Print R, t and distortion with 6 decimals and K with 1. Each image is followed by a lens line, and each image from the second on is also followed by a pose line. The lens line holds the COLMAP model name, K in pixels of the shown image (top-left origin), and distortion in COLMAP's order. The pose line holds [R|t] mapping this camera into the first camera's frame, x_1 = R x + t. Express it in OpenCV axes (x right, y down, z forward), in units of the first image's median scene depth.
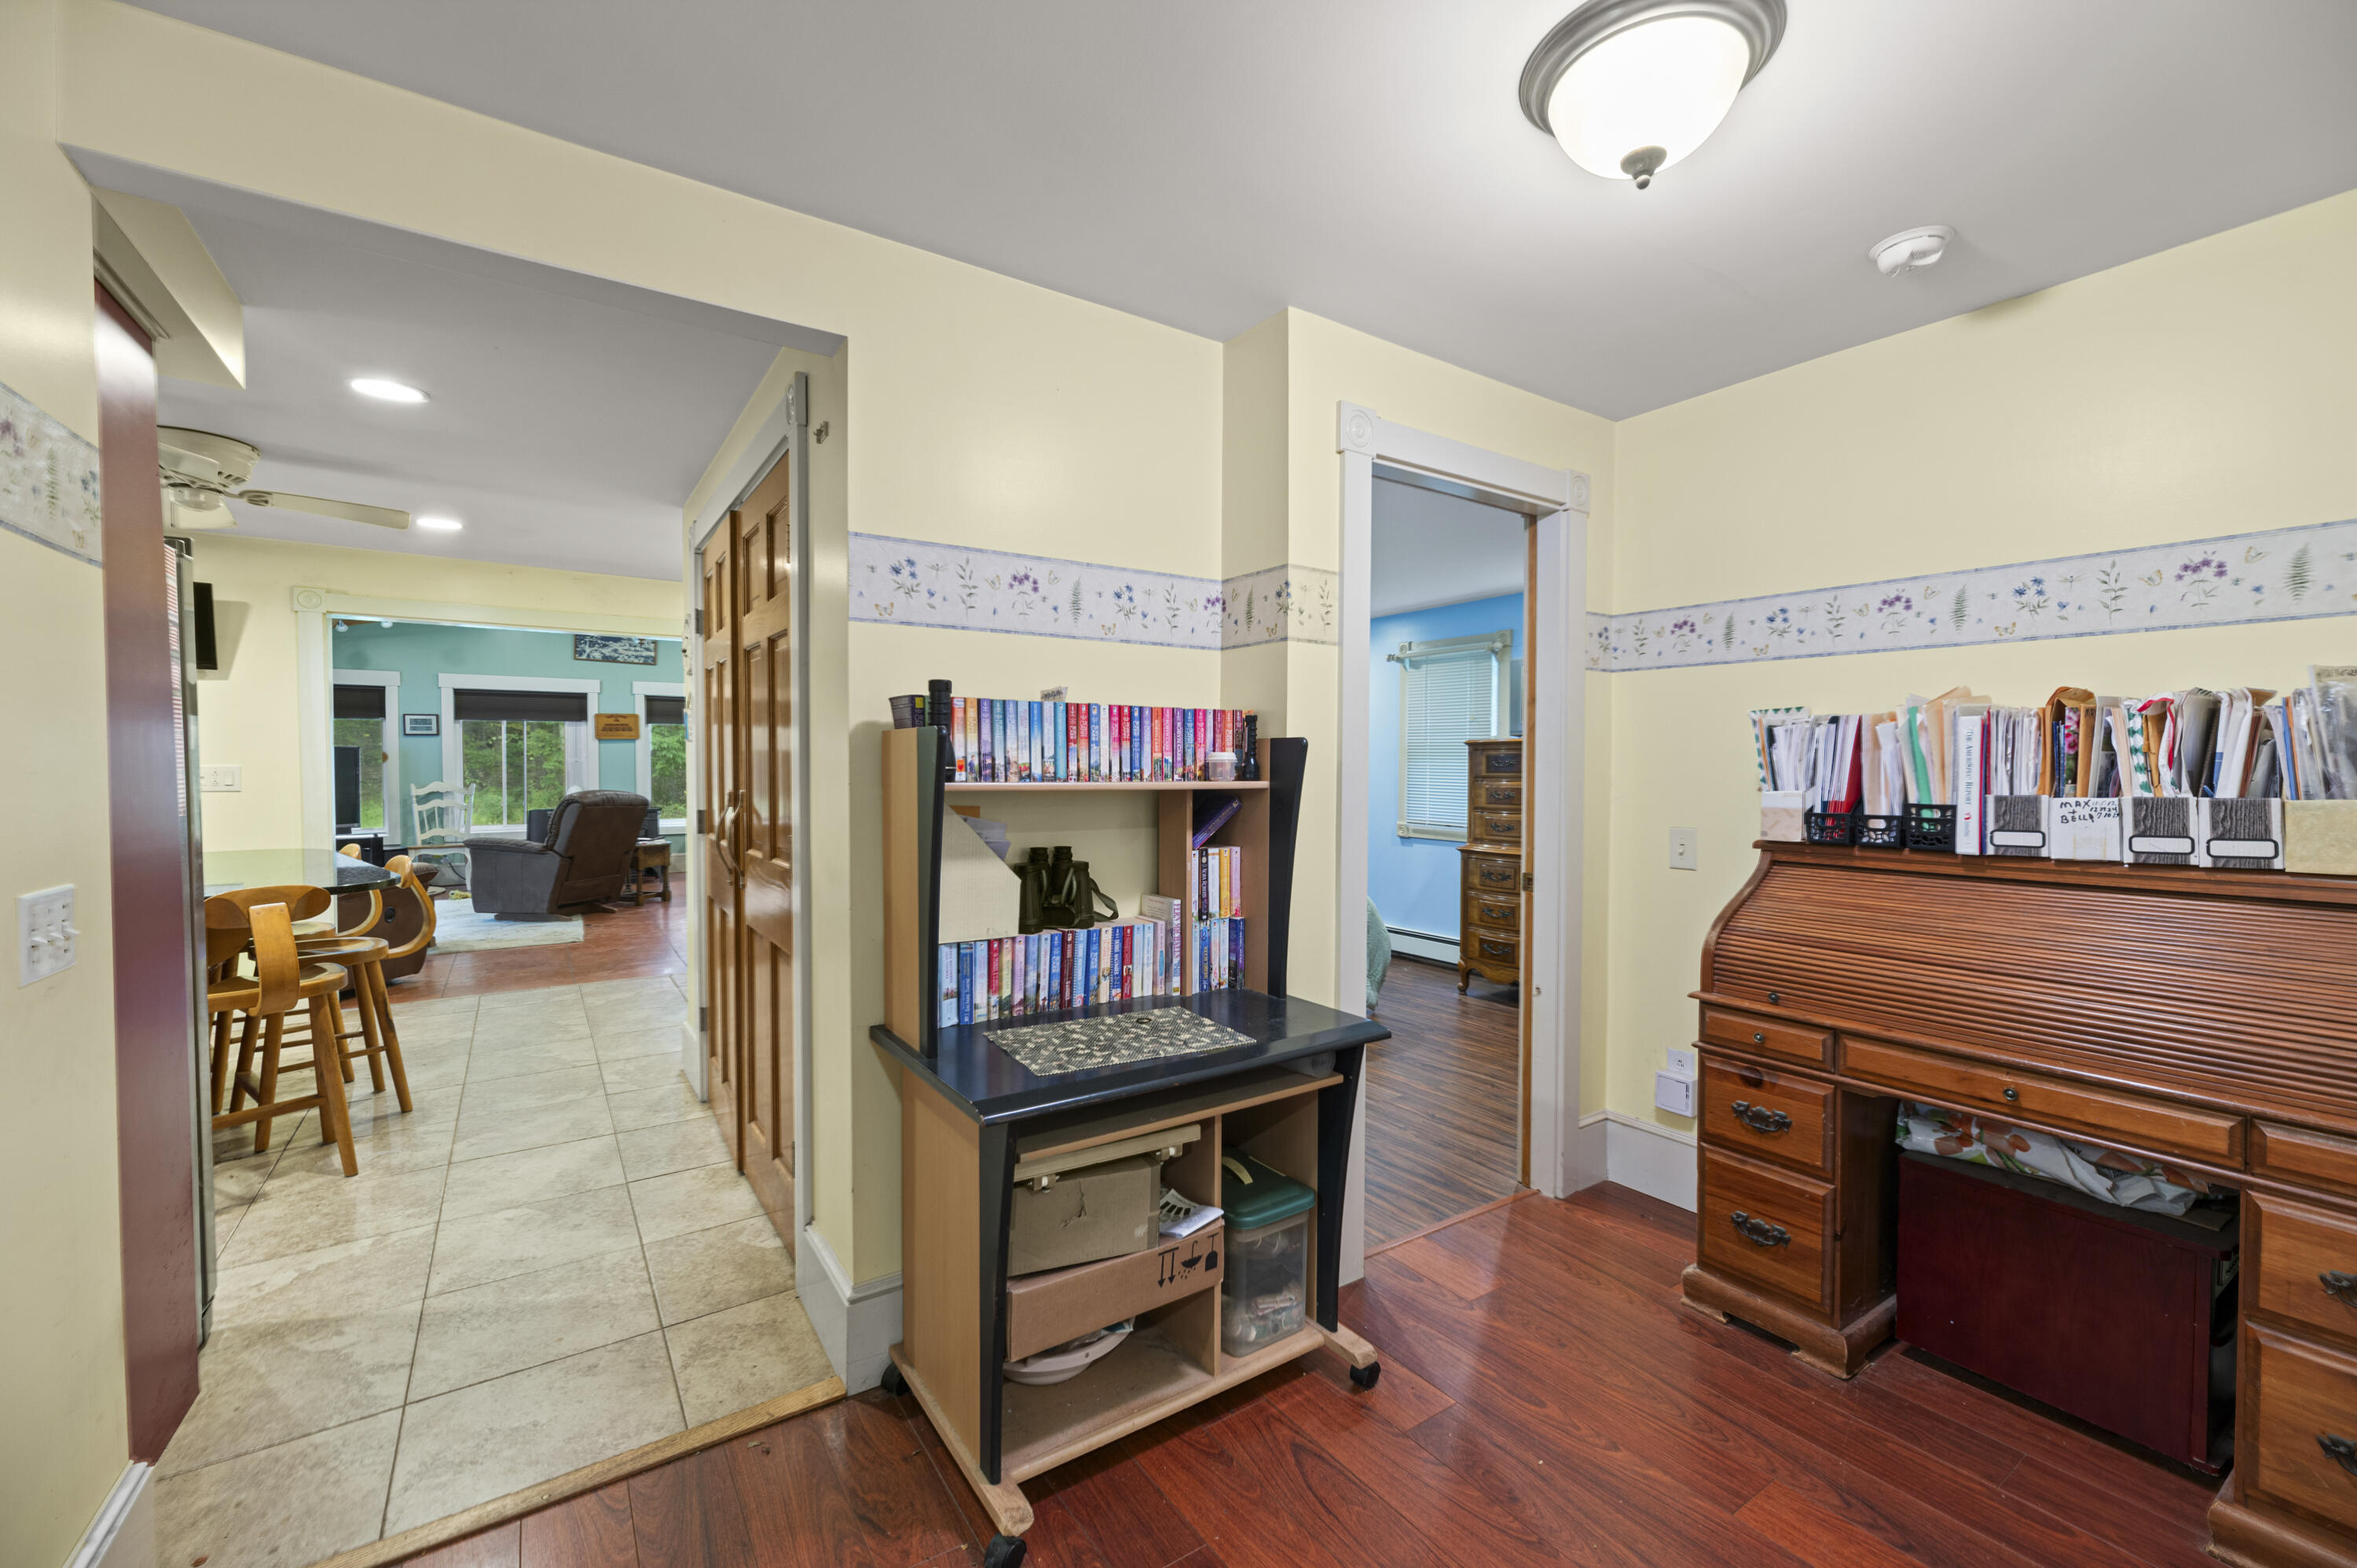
lens RADIAL K [[954.8, 0, 1171.5], [0, 954.8, 784.0], [0, 0, 1]] dist [0.008644, -0.001303]
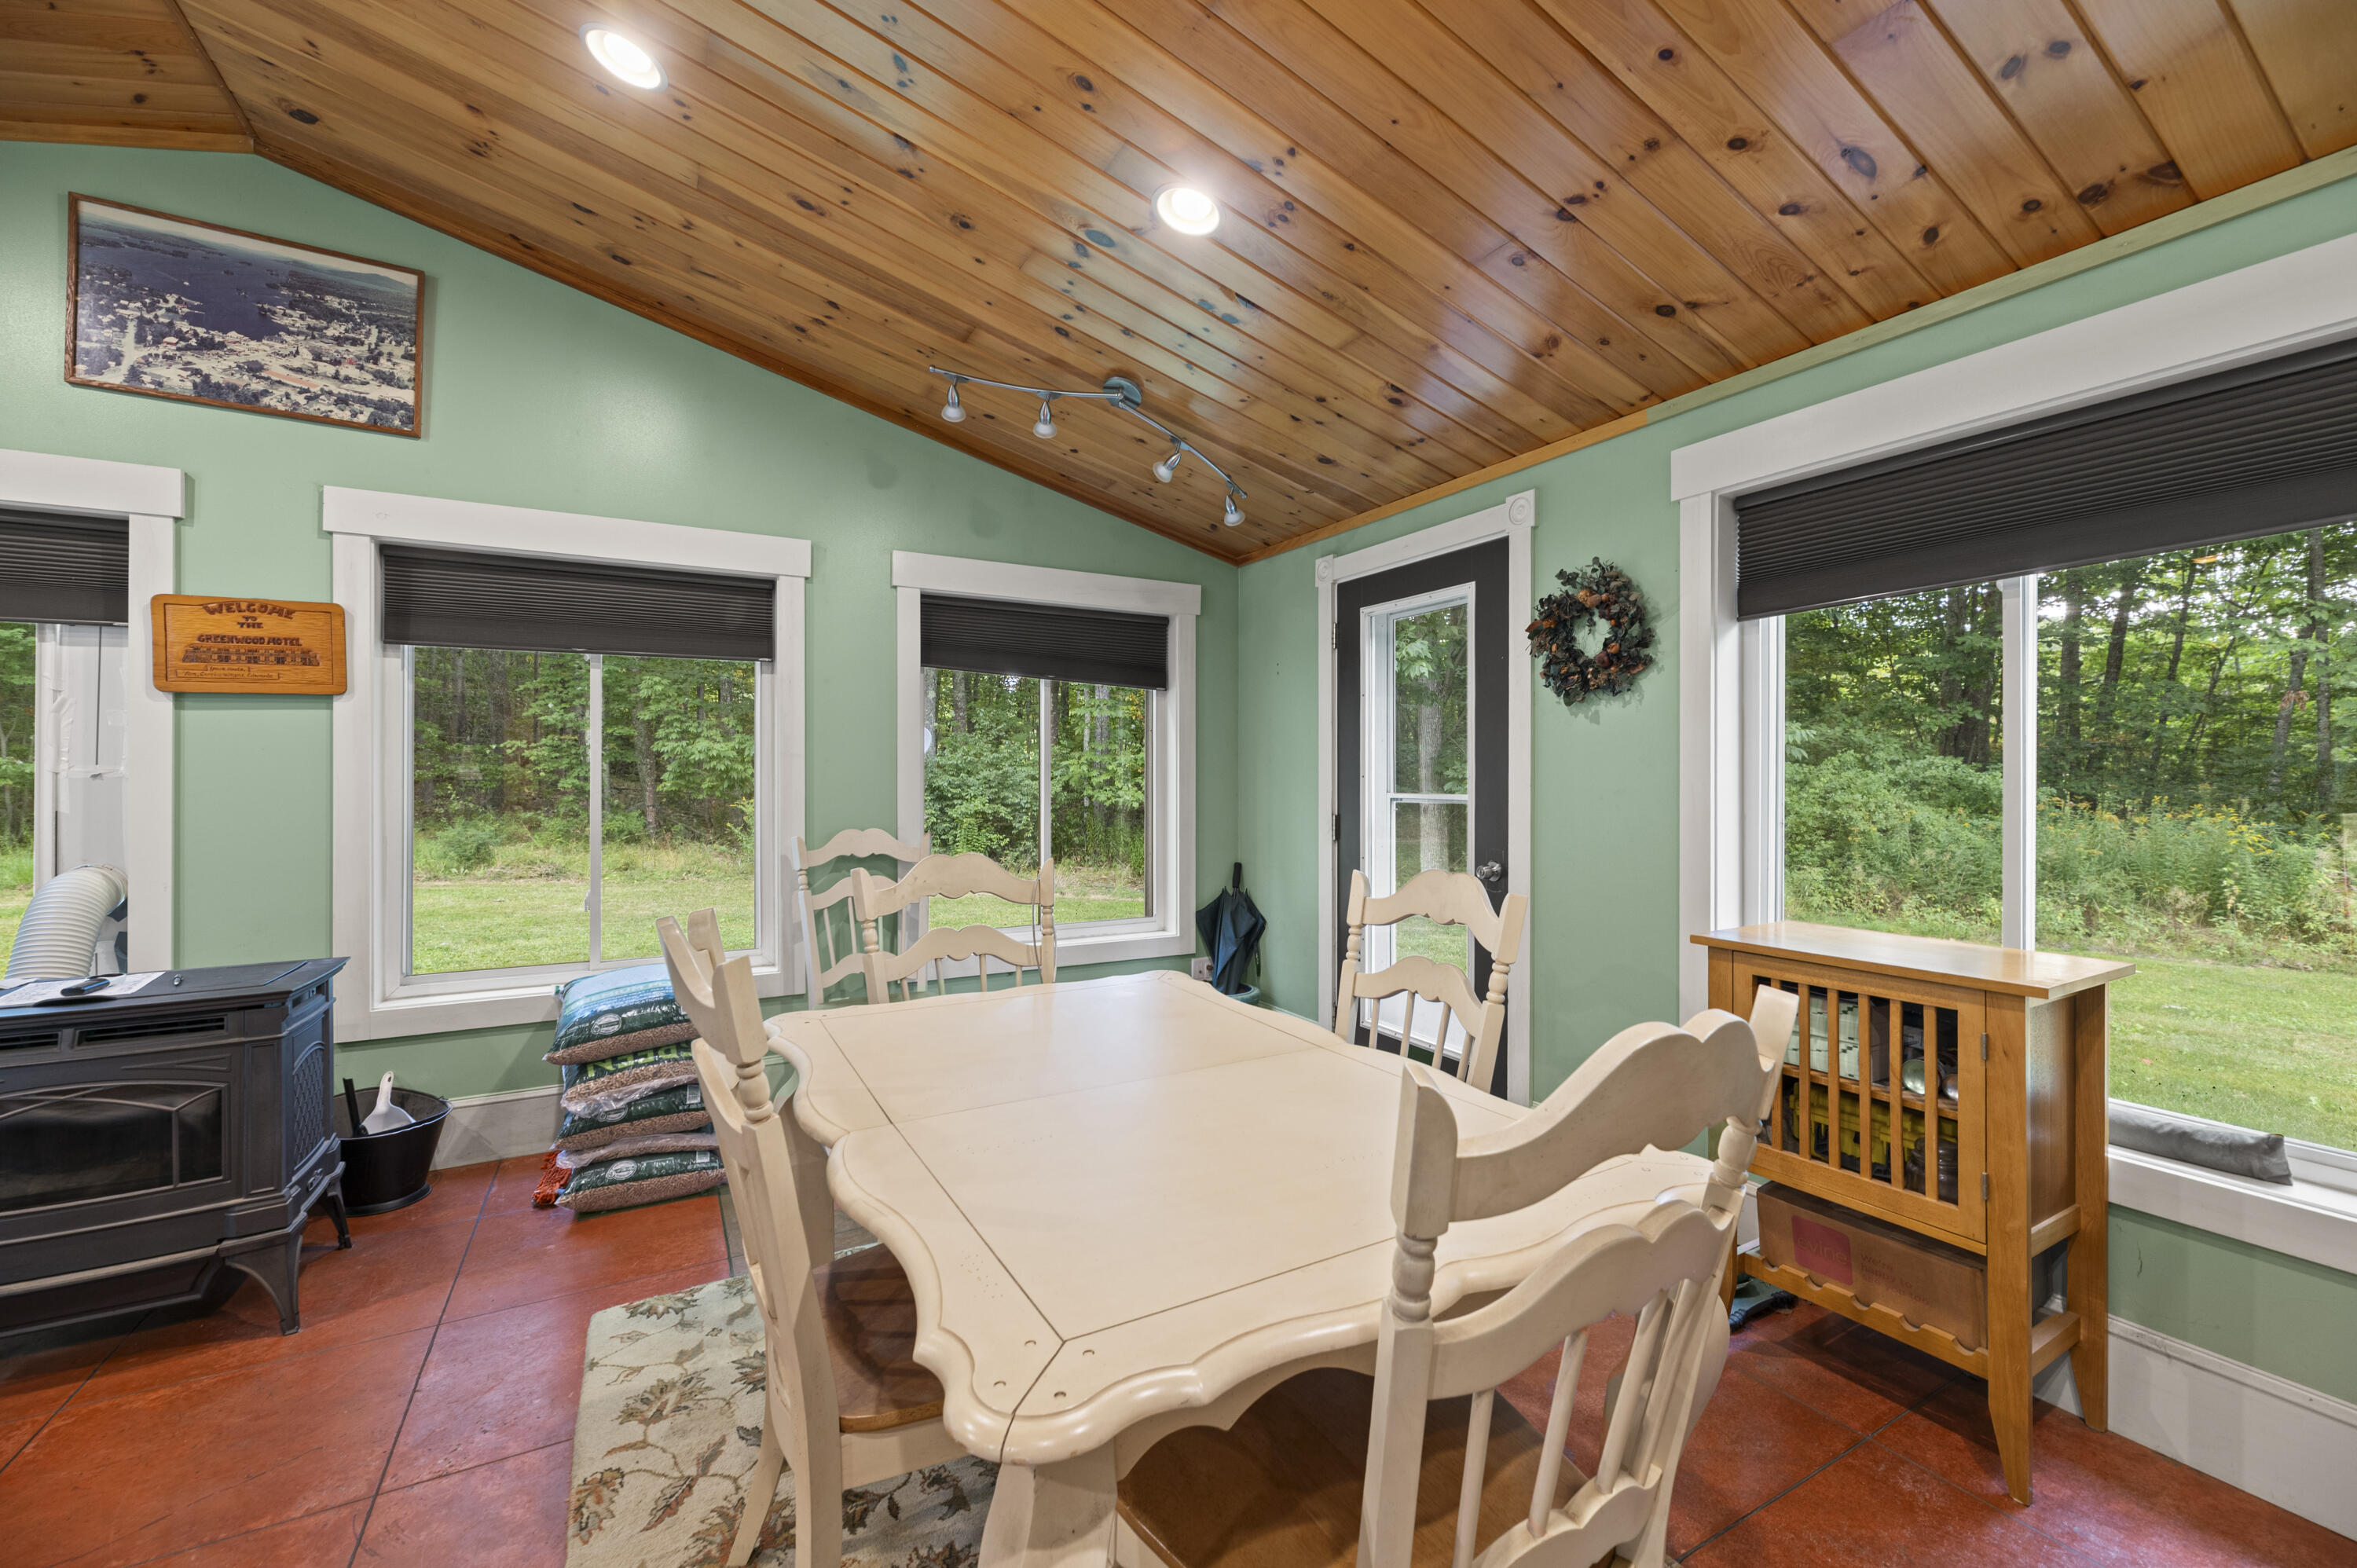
lens RADIAL K [[954.8, 0, 1192.2], [0, 954.8, 772.5], [0, 0, 1]] dist [0.008644, -0.001303]
pose [[0.996384, -0.002998, -0.084916, -0.308596], [0.000556, 0.999586, -0.028772, -0.017692], [0.084967, 0.028621, 0.995973, 0.794361]]
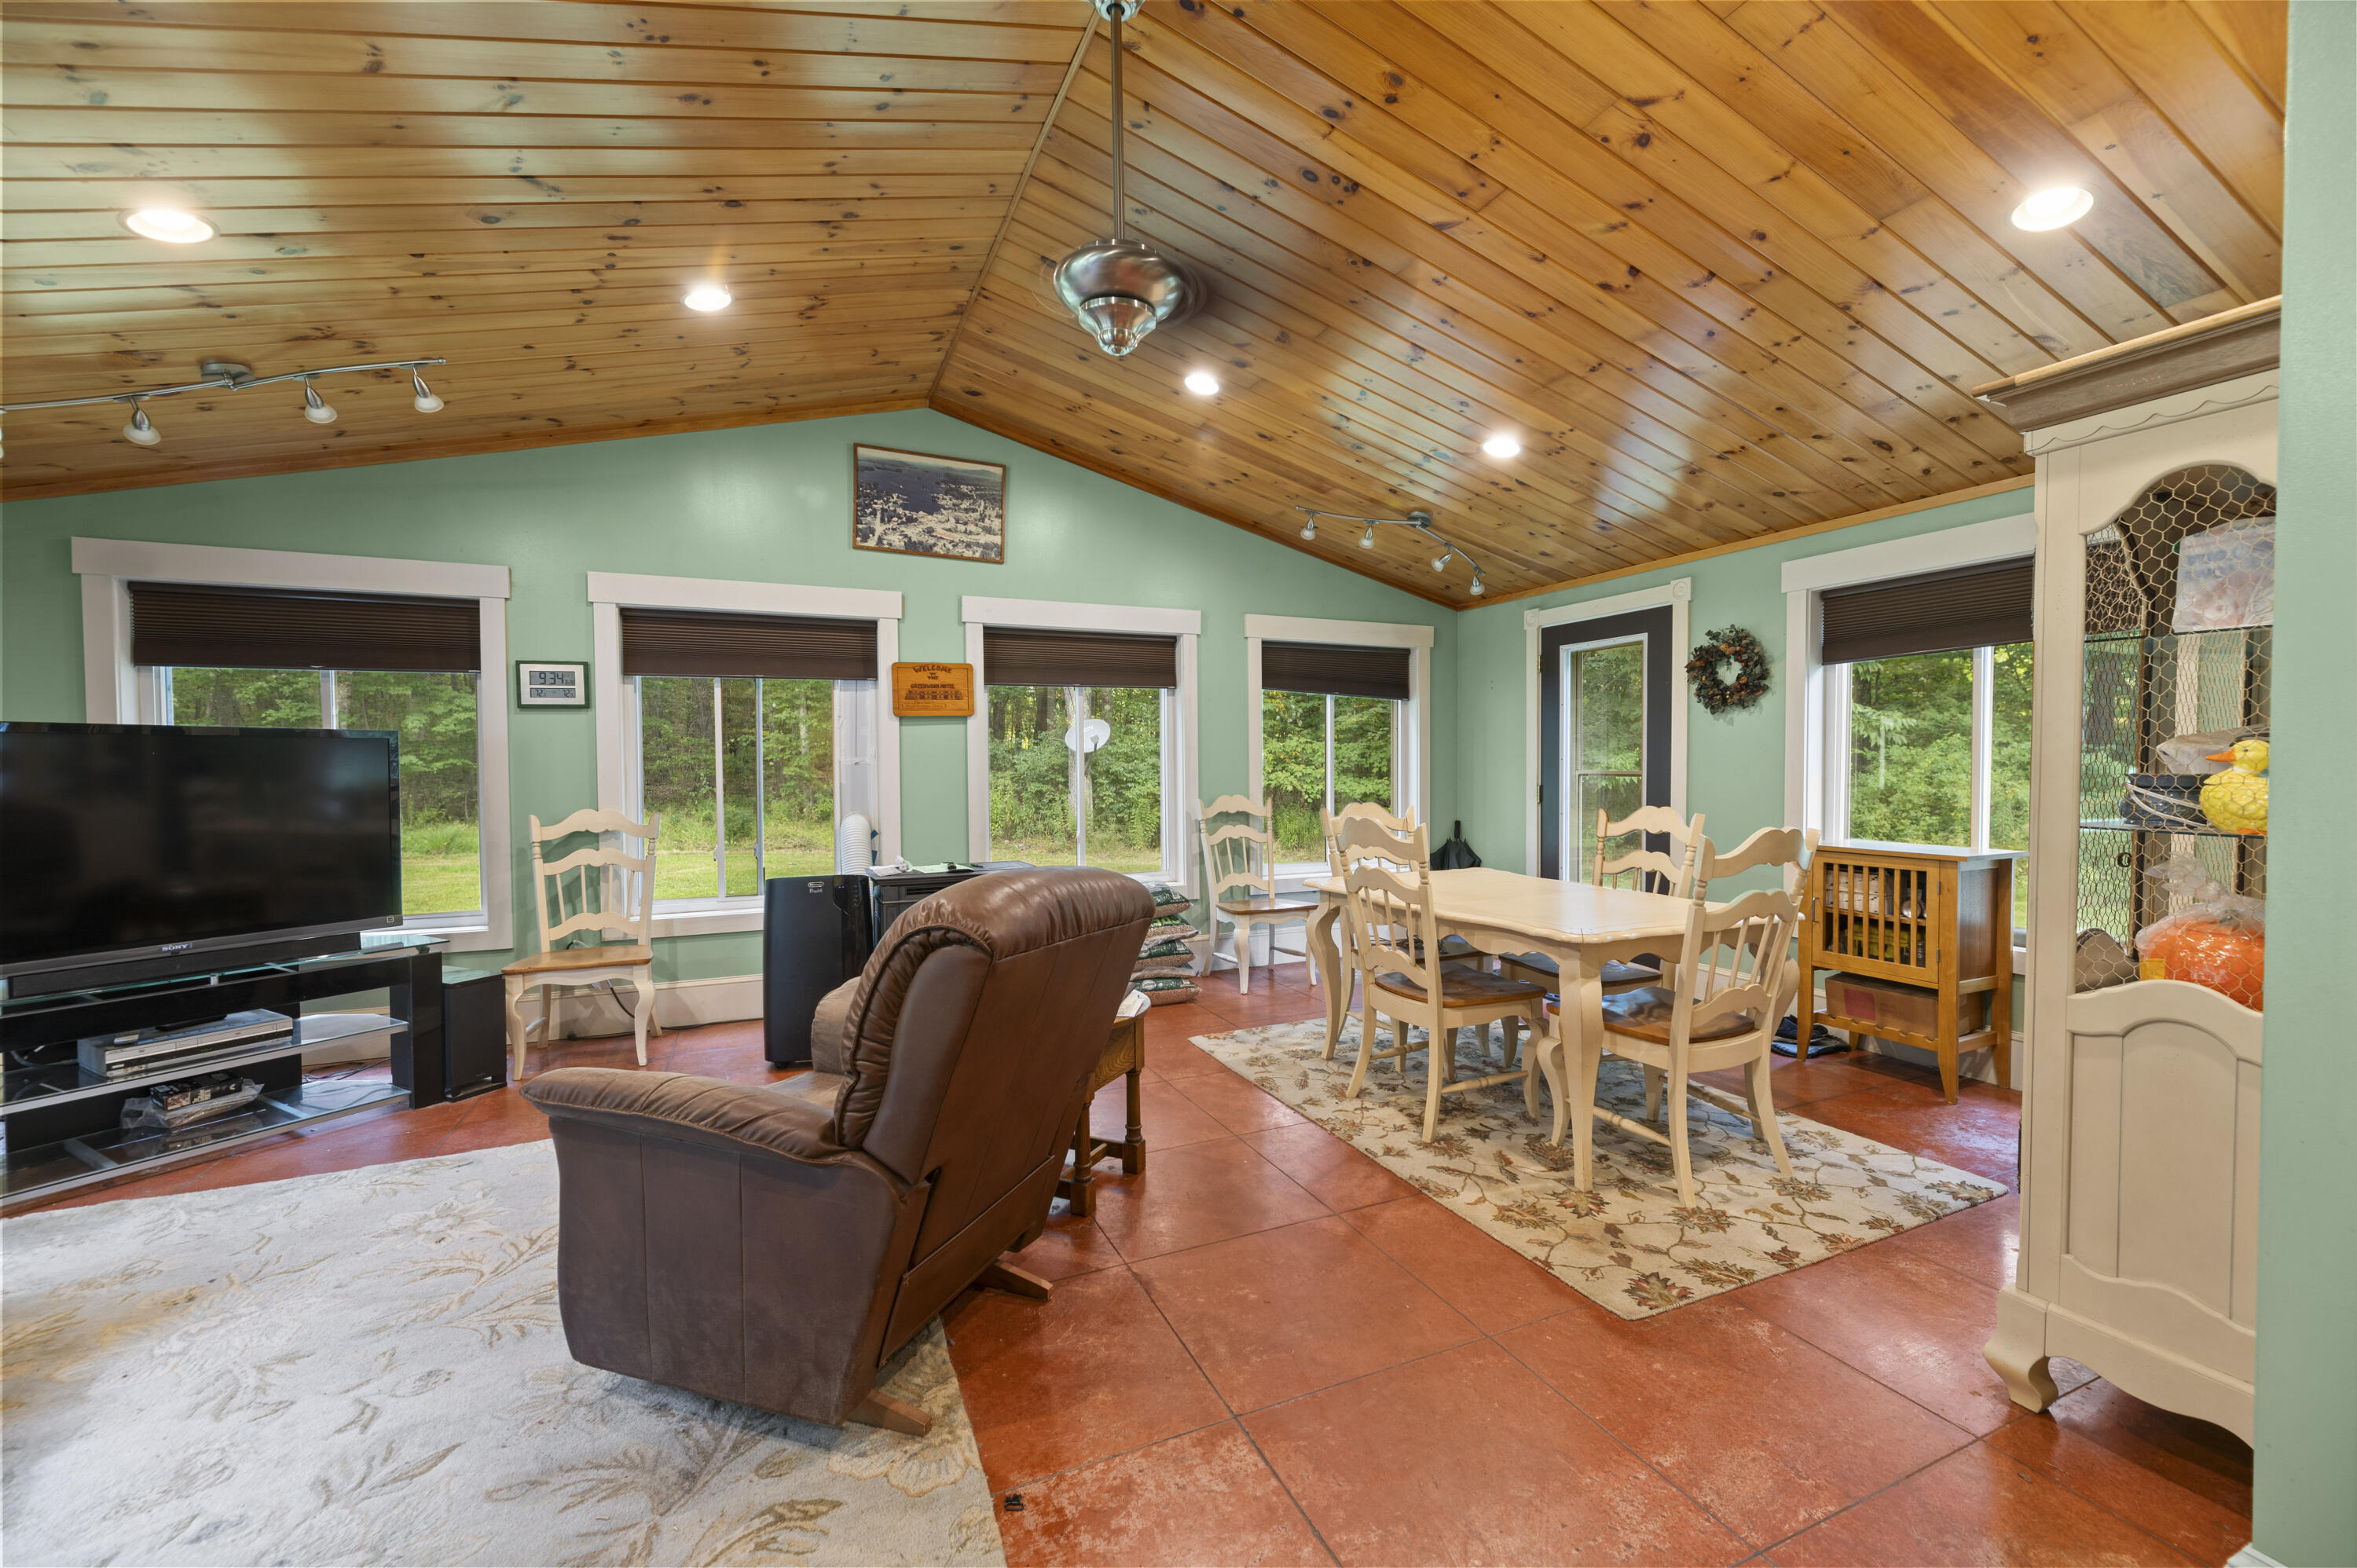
lens RADIAL K [[954.8, 0, 1182.6], [0, 954.8, 784.3], [0, 0, 1]] dist [0.008644, -0.001303]
pose [[0.983583, -0.004348, -0.180401, -0.390988], [0.004002, 0.999989, -0.002283, -0.011935], [0.180409, 0.001524, 0.983590, 0.583149]]
